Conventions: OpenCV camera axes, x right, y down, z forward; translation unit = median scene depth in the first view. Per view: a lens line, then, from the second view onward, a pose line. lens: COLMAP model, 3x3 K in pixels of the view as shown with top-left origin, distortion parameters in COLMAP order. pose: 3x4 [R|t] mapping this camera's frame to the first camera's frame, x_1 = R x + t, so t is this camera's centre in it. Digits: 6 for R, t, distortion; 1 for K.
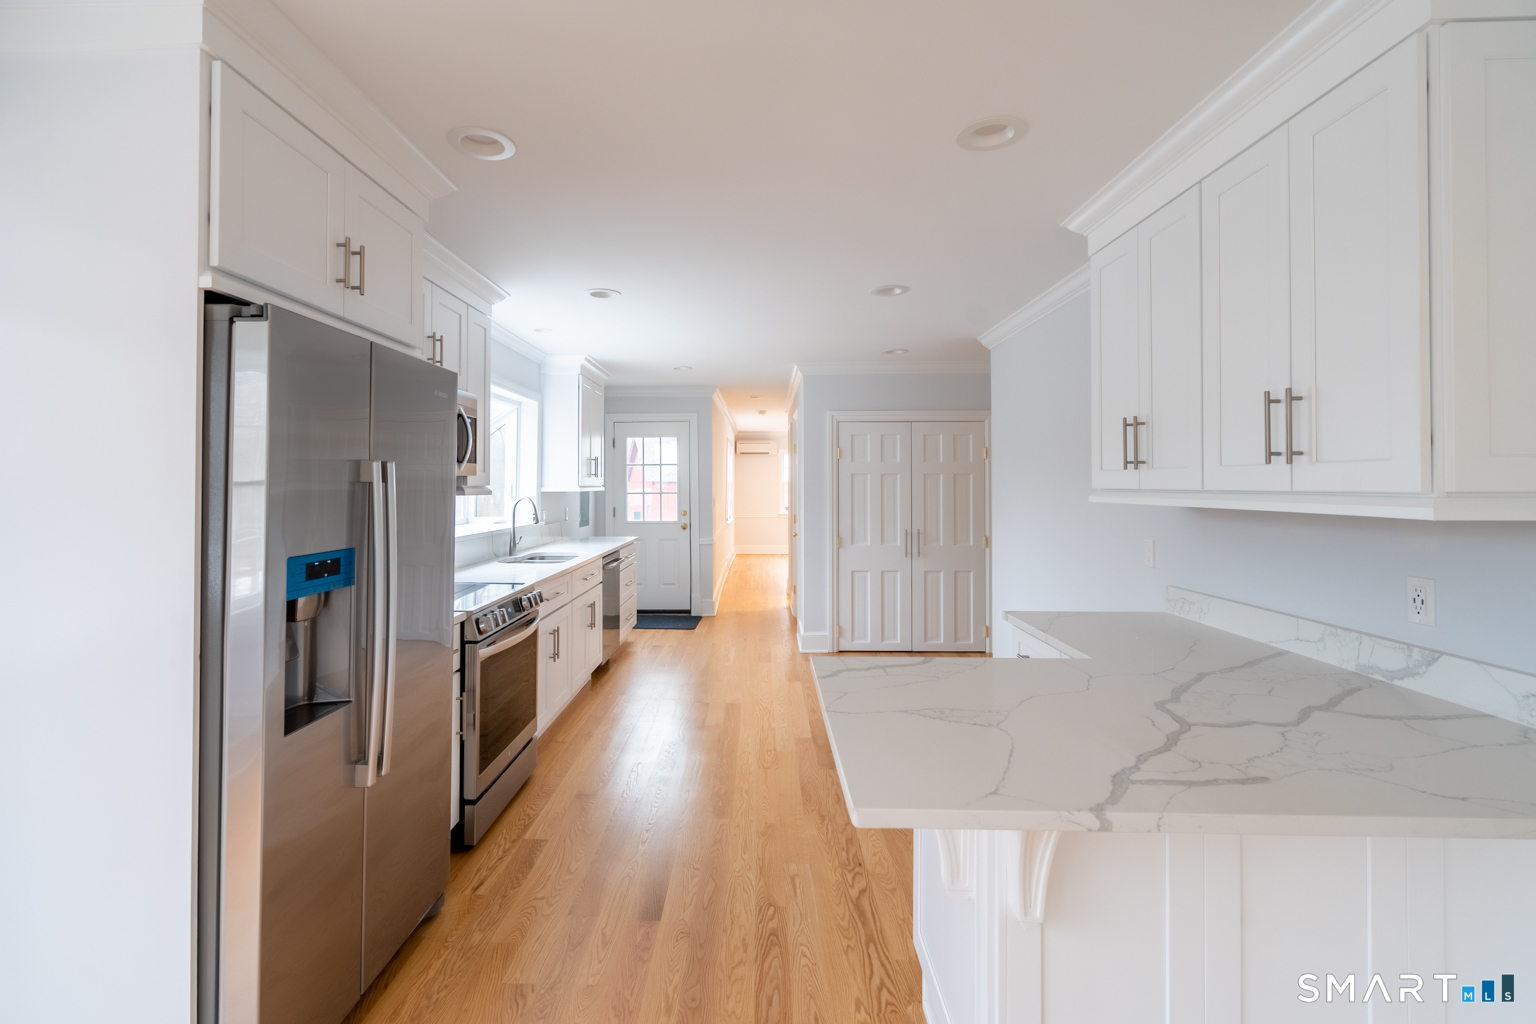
lens RADIAL K [[708.5, 0, 763.0], [0, 708.5, 488.3], [0, 0, 1]] dist [-0.032529, -0.000206]
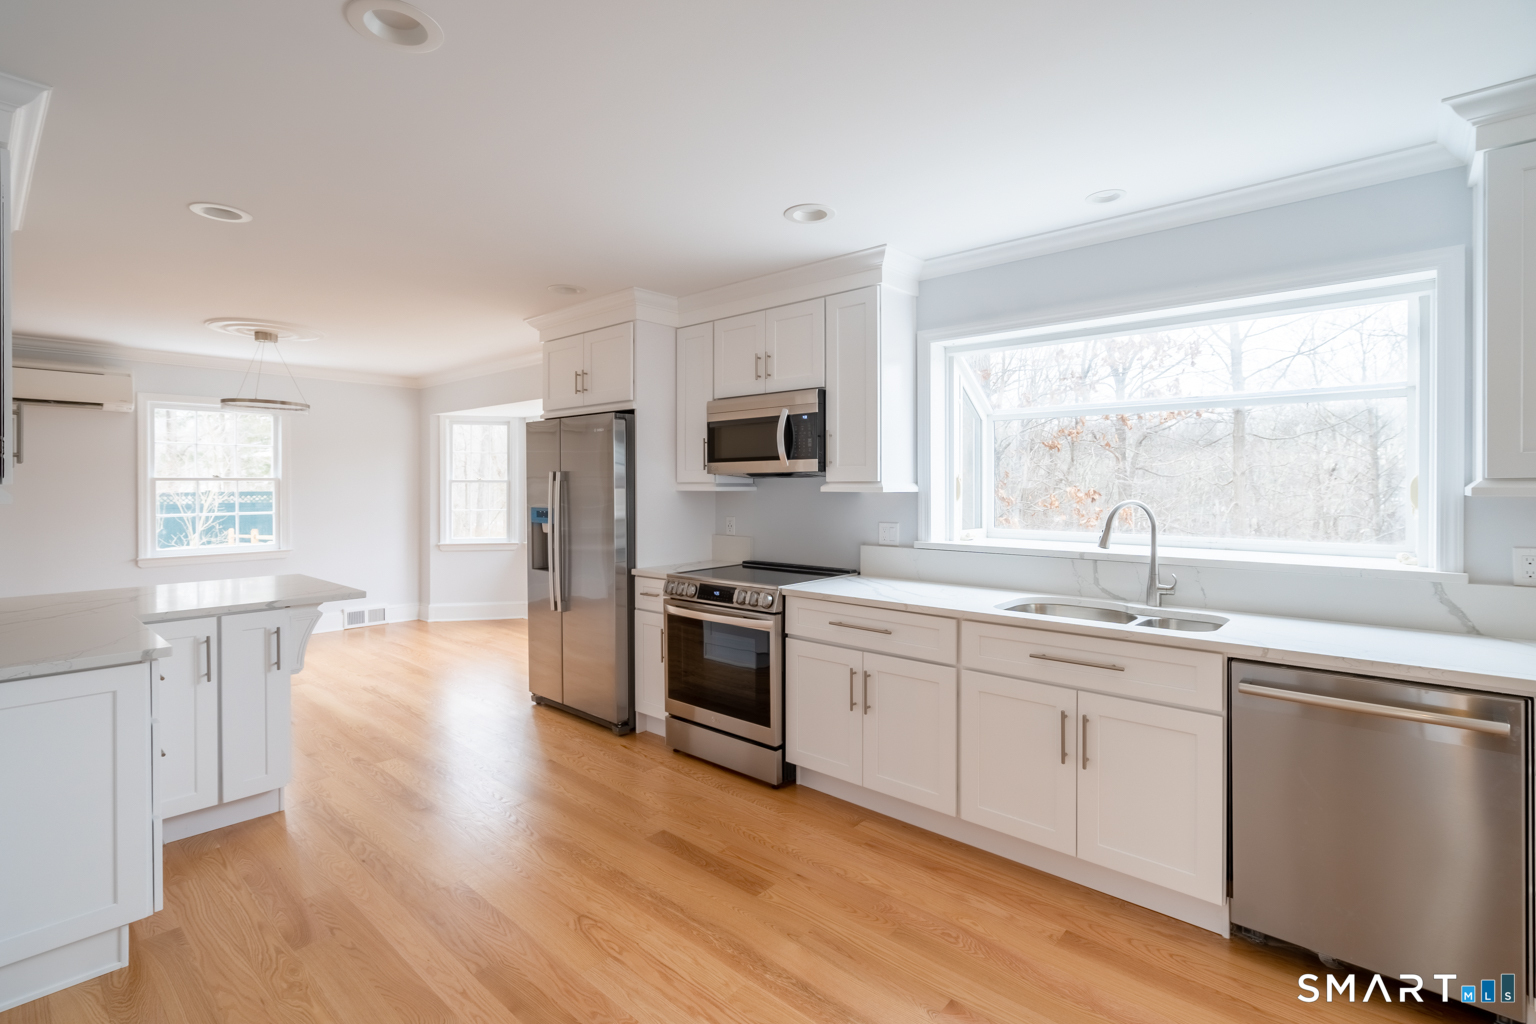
lens RADIAL K [[708.5, 0, 763.0], [0, 708.5, 488.3], [0, 0, 1]] dist [-0.032529, -0.000206]
pose [[-0.664279, -0.000553, -0.747485, 0.503098], [-0.004710, 0.999983, 0.003446, 0.002599], [0.747470, 0.005810, -0.664270, 2.096683]]
